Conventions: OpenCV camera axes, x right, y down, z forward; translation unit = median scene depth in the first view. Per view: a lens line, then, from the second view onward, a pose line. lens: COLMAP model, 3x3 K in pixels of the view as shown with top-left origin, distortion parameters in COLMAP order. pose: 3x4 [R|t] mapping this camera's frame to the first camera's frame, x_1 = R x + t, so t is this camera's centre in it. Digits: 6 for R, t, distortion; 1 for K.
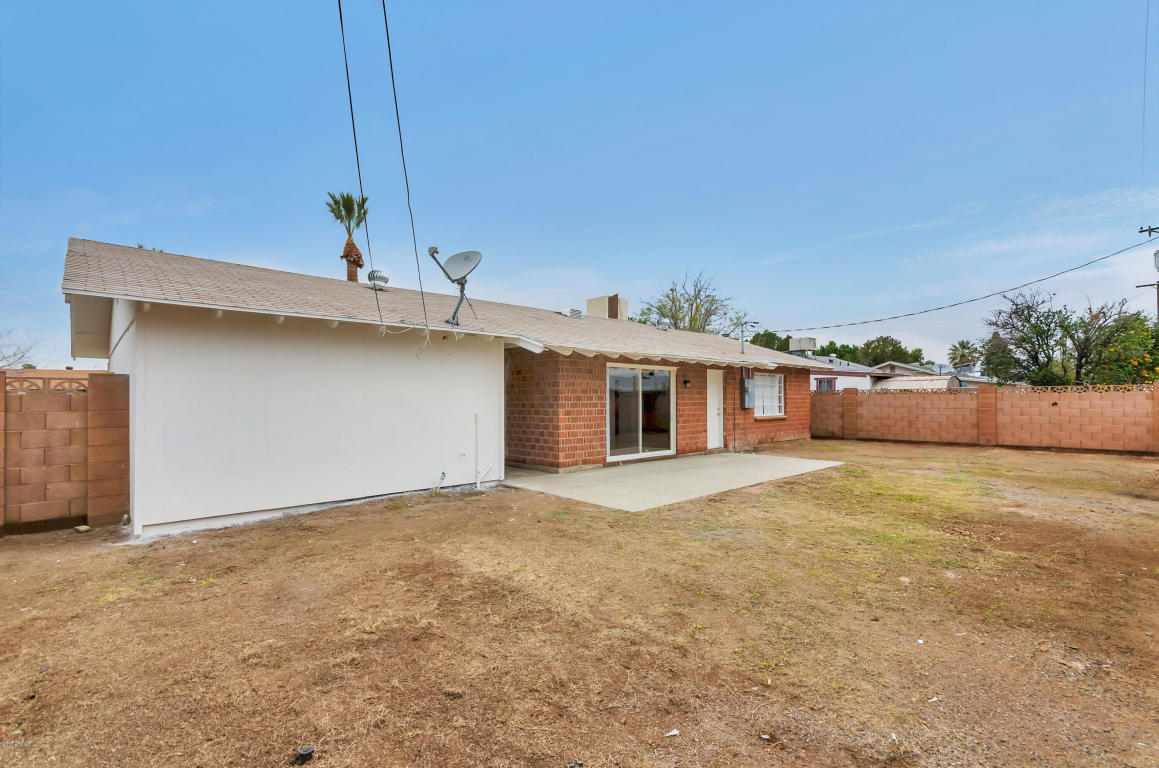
lens RADIAL K [[526.3, 0, 581.7], [0, 526.3, 385.6], [0, 0, 1]] dist [0.001306, 0.000915]
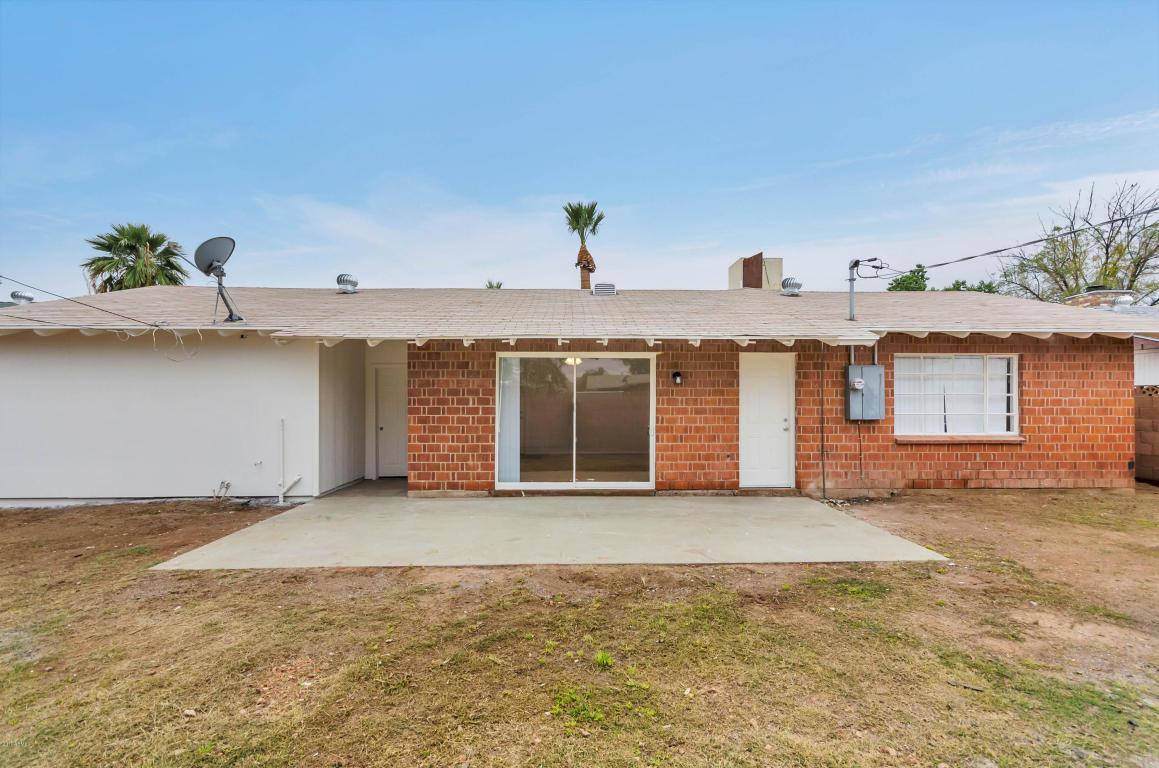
lens RADIAL K [[526.3, 0, 580.2], [0, 526.3, 393.7], [0, 0, 1]] dist [0.001306, 0.000915]
pose [[0.745429, -0.006190, -0.666556, 0.533104], [0.015789, 0.999840, 0.008373, 0.007889], [0.666398, -0.016766, 0.745407, 0.465741]]
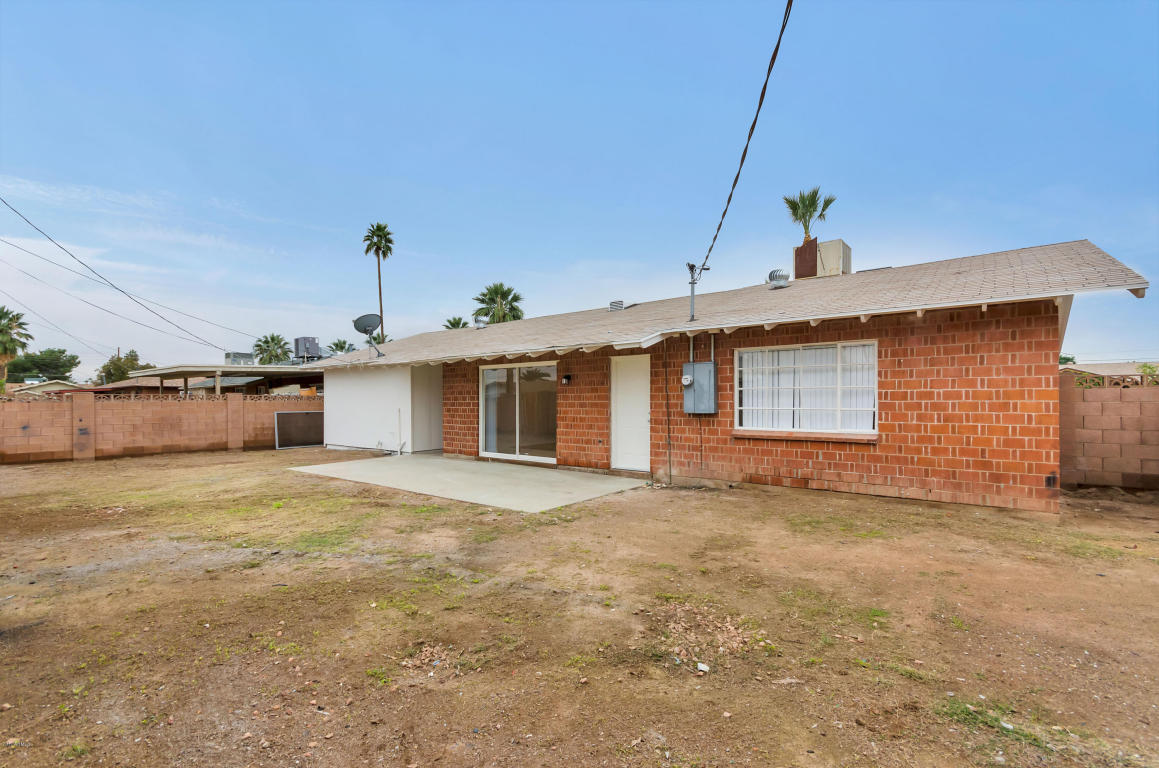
lens RADIAL K [[526.3, 0, 578.3], [0, 526.3, 390.7], [0, 0, 1]] dist [0.001306, 0.000915]
pose [[0.130126, -0.017202, -0.991348, 1.012477], [0.029727, 0.999468, -0.013441, 0.025190], [0.991052, -0.027720, 0.130568, 0.921085]]
